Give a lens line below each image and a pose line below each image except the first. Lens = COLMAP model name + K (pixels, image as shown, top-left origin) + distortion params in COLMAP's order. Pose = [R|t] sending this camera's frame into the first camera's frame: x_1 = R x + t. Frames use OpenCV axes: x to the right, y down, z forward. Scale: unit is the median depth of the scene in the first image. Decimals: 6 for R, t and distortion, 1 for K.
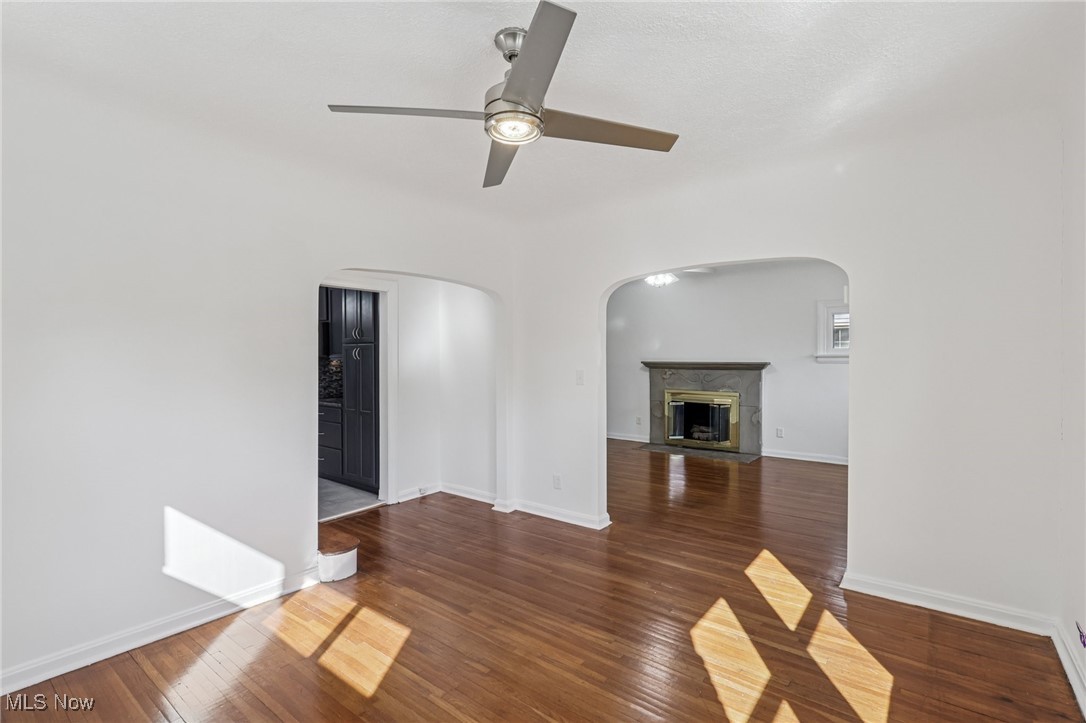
lens RADIAL K [[501.6, 0, 539.6], [0, 501.6, 362.1], [0, 0, 1]] dist [-0.004813, -0.000022]
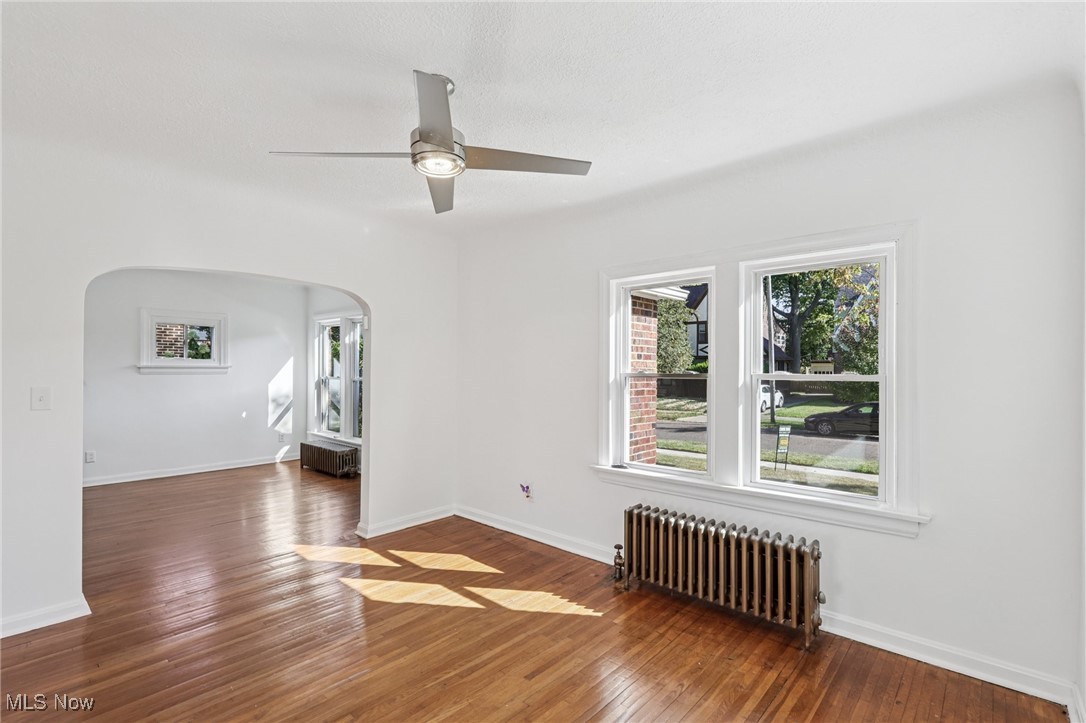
lens RADIAL K [[501.6, 0, 539.2], [0, 501.6, 365.6], [0, 0, 1]] dist [-0.004813, -0.000022]
pose [[0.071744, 0.007761, 0.997393, -0.826045], [0.005829, 0.999949, -0.008200, -0.004836], [-0.997406, 0.006402, 0.071696, 0.498255]]
